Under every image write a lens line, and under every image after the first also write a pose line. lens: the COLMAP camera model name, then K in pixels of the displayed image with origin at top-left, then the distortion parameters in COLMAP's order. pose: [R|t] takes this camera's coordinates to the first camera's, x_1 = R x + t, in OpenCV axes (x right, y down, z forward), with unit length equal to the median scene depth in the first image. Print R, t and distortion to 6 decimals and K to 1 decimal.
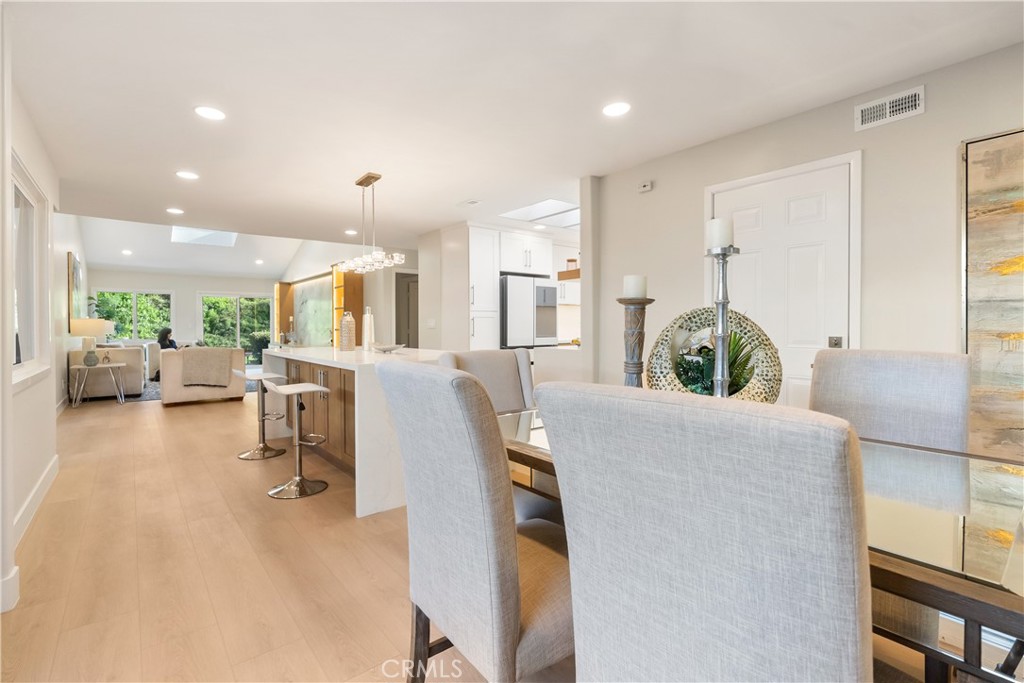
lens RADIAL K [[472.9, 0, 506.4], [0, 472.9, 326.8], [0, 0, 1]] dist [-0.011471, 0.006021]
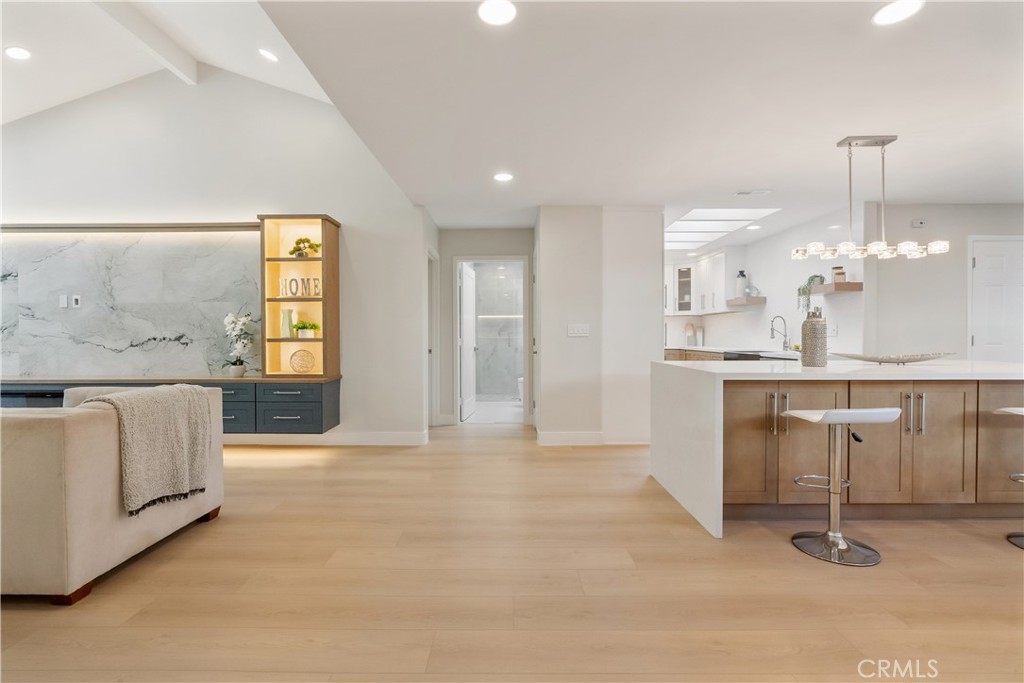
lens RADIAL K [[472.9, 0, 507.2], [0, 472.9, 340.2], [0, 0, 1]] dist [-0.011471, 0.006021]
pose [[0.628901, -0.003099, 0.777479, -0.496130], [0.000841, 0.999994, 0.003305, 0.003520], [-0.777485, -0.001425, 0.628900, 0.384688]]
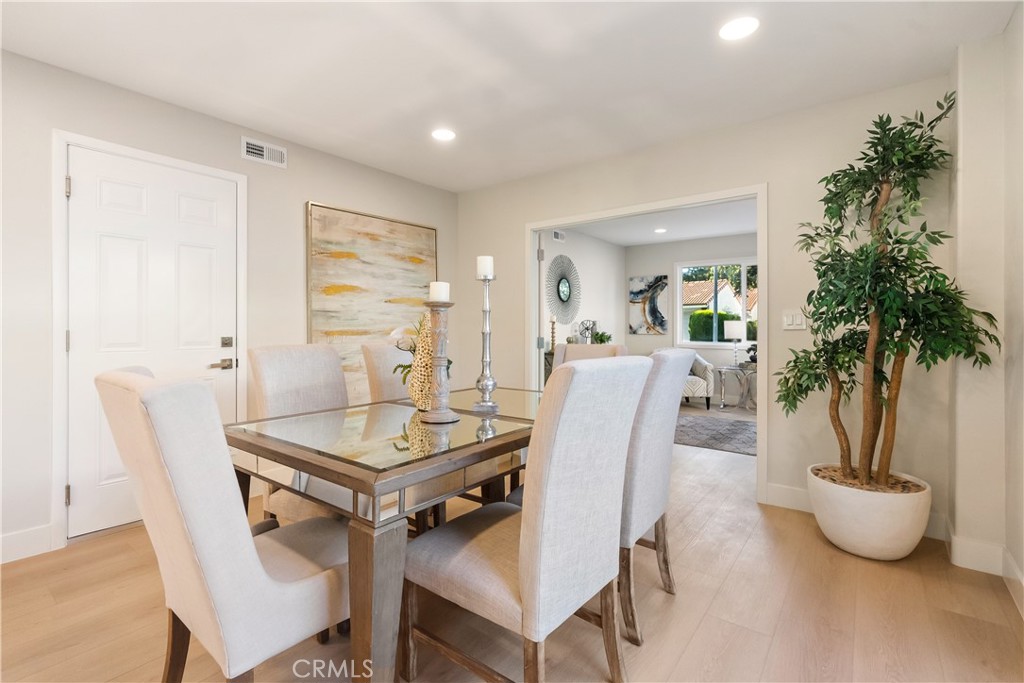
lens RADIAL K [[472.9, 0, 512.1], [0, 472.9, 334.0], [0, 0, 1]] dist [-0.011471, 0.006021]
pose [[-0.245944, -0.009891, 0.969234, -0.137689], [0.004440, 0.999926, 0.011331, 0.001236], [-0.969274, 0.007090, -0.245882, 0.166481]]
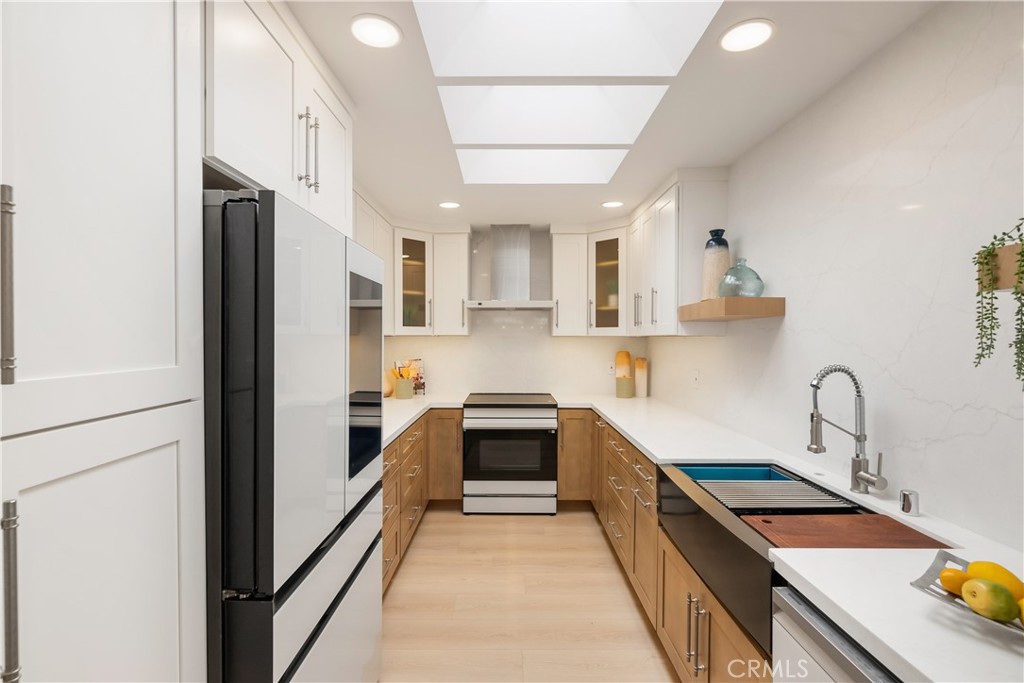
lens RADIAL K [[472.9, 0, 508.4], [0, 472.9, 342.7], [0, 0, 1]] dist [-0.011471, 0.006021]
pose [[0.624798, -0.000643, 0.780786, -0.054198], [-0.001646, 0.999996, 0.002141, -0.030228], [-0.780785, -0.002623, 0.624795, 0.471951]]
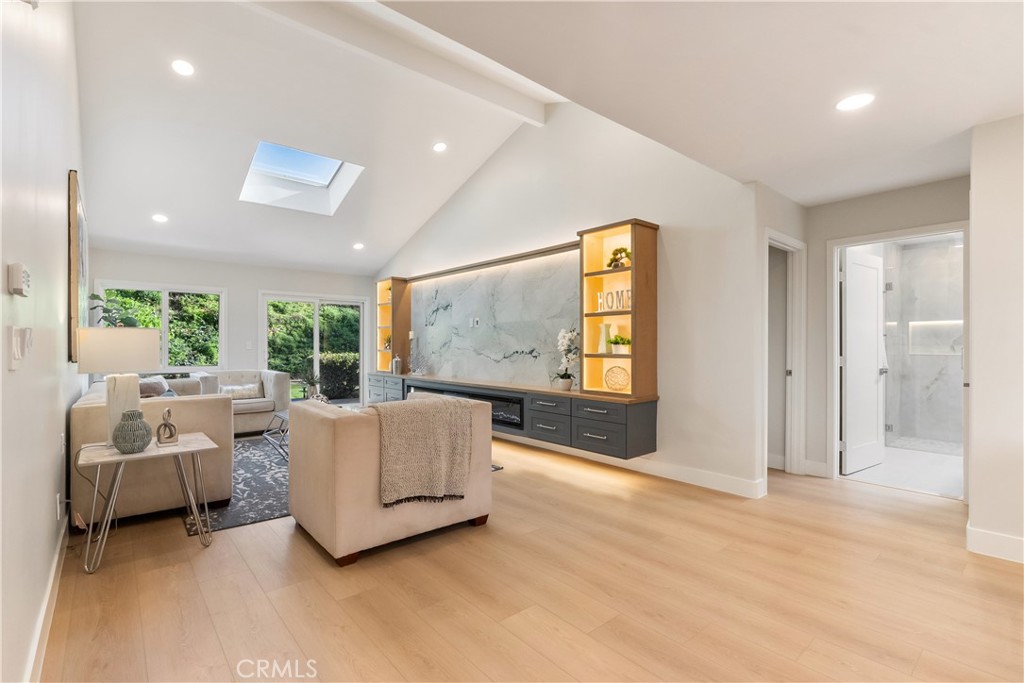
lens RADIAL K [[472.9, 0, 505.6], [0, 472.9, 344.7], [0, 0, 1]] dist [-0.011471, 0.006021]
pose [[0.999582, 0.007730, 0.027875, -0.384208], [-0.007604, 0.999960, -0.004627, -0.002487], [-0.027909, 0.004413, 0.999601, 0.396198]]
